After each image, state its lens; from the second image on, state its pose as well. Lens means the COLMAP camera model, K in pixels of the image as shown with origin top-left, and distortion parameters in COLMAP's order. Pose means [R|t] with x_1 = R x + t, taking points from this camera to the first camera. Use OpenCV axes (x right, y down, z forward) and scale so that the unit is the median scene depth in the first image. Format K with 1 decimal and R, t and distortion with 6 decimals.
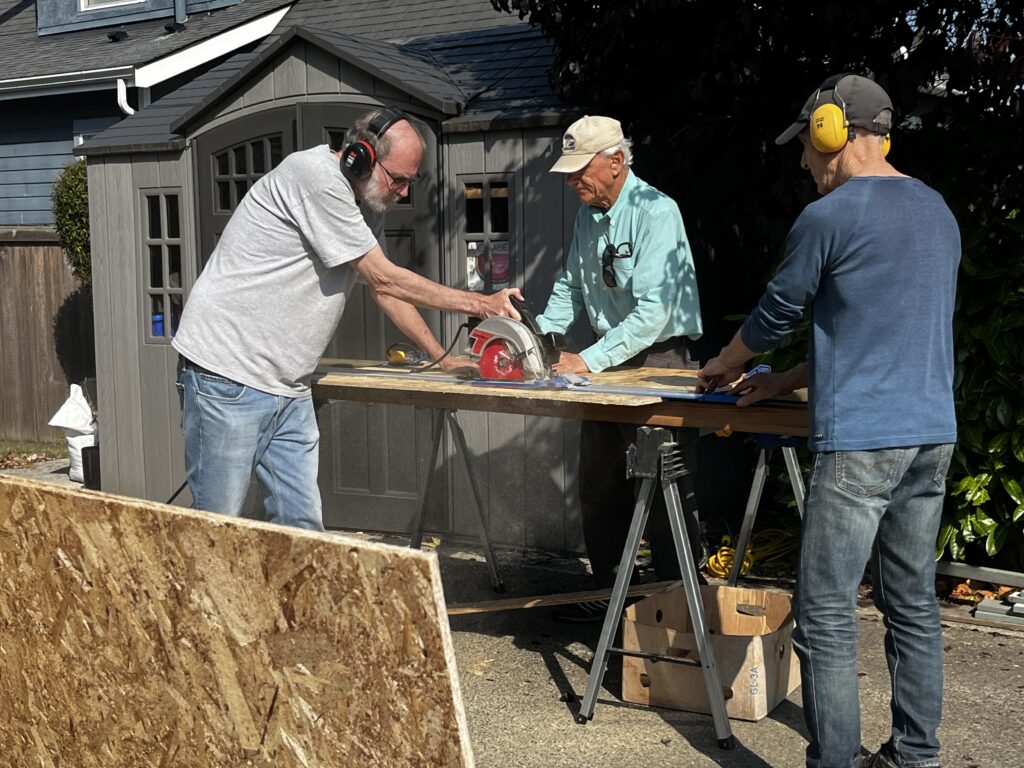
lens RADIAL K [[1431.4, 0, 520.7], [0, 1431.4, 407.8], [0, 0, 1]] dist [0.116872, -0.367617]
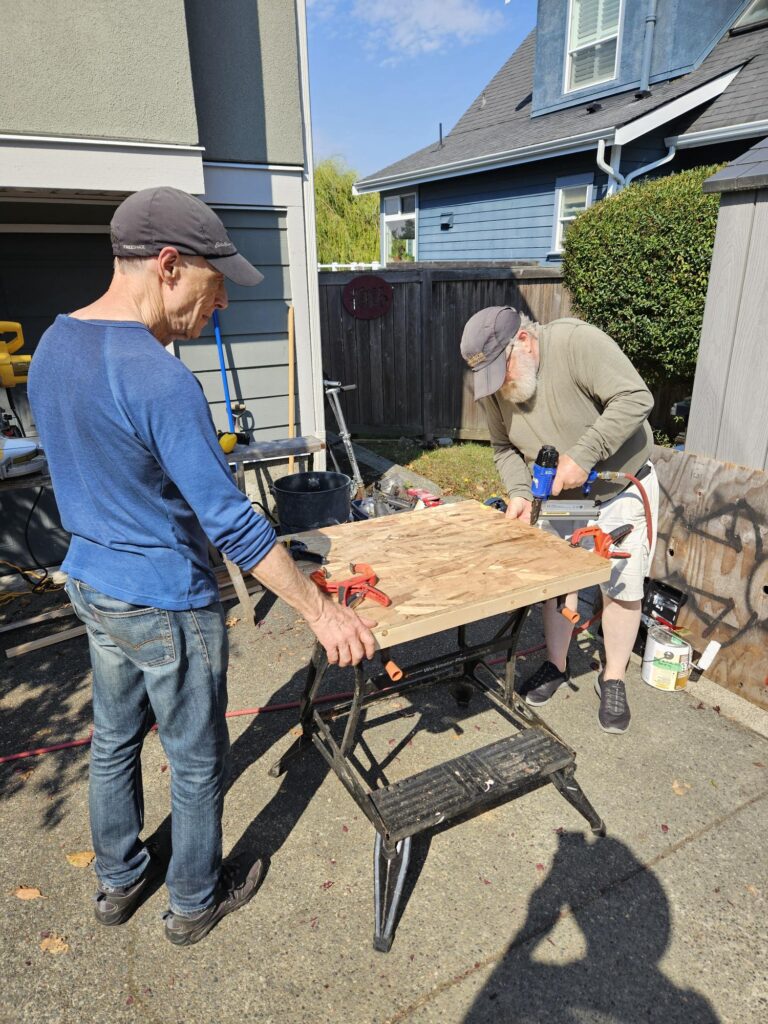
lens RADIAL K [[688.1, 0, 384.0], [0, 688.1, 512.0], [0, 0, 1]] dist [0.066576, -0.057355]
pose [[0.895344, 0.148815, -0.419777, -0.384618], [-0.045181, 0.968012, 0.246802, -0.139305], [0.443077, -0.202006, 0.873428, 0.822903]]
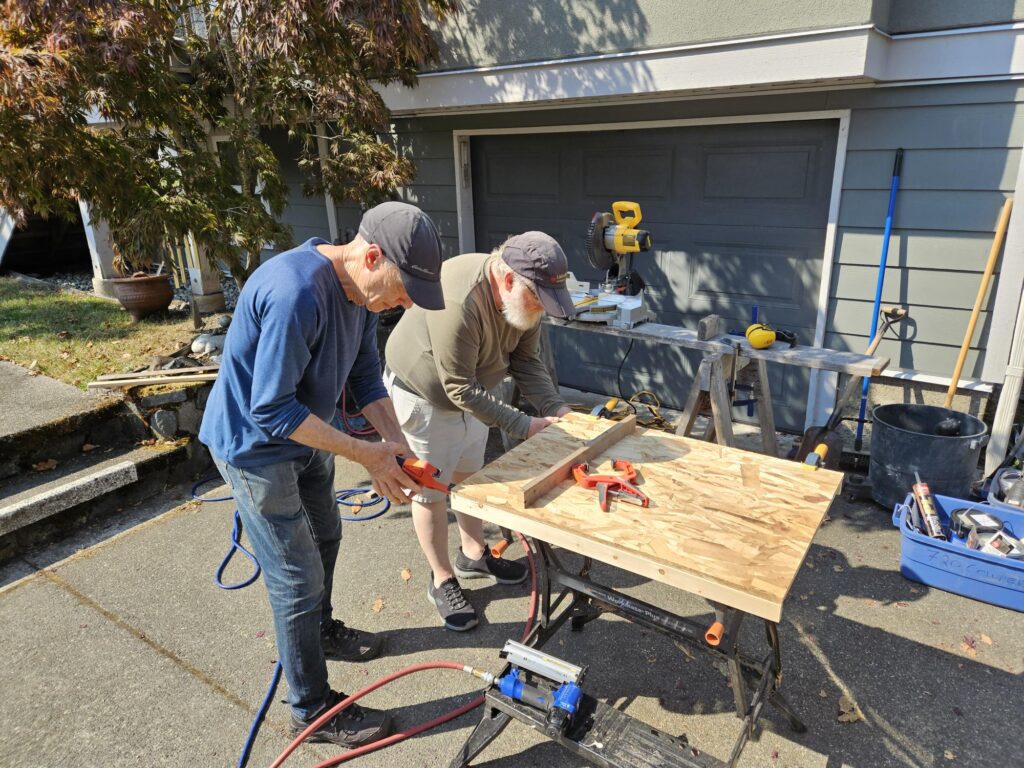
lens RADIAL K [[688.1, 0, 511.1], [0, 688.1, 366.3], [0, 0, 1]] dist [0.066576, -0.057355]
pose [[-0.005235, 0.308289, -0.951278, -0.225727], [-0.085317, 0.947685, 0.307594, -0.177510], [0.996340, 0.082771, 0.021341, 1.064081]]
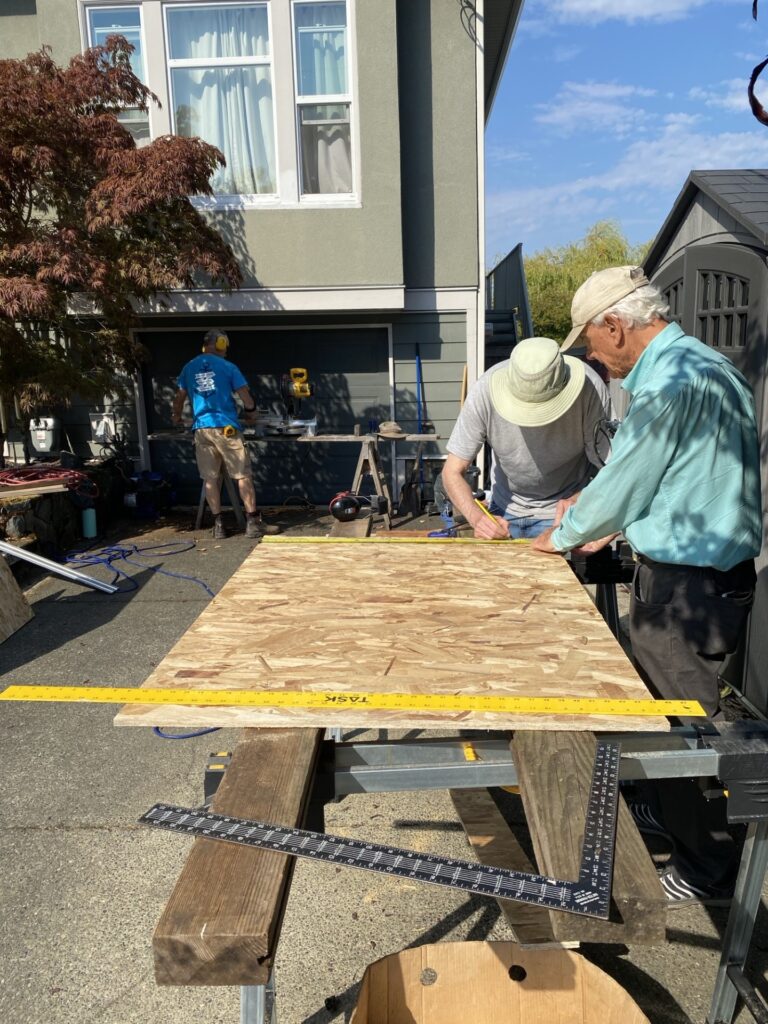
lens RADIAL K [[774.7, 0, 384.0], [0, 774.7, 512.0], [0, 0, 1]] dist [0.058625, -0.086138]
pose [[0.534880, 0.171893, -0.827258, 0.283079], [-0.077998, 0.984952, 0.154229, -0.111990], [0.841320, -0.017970, 0.540239, 0.606823]]
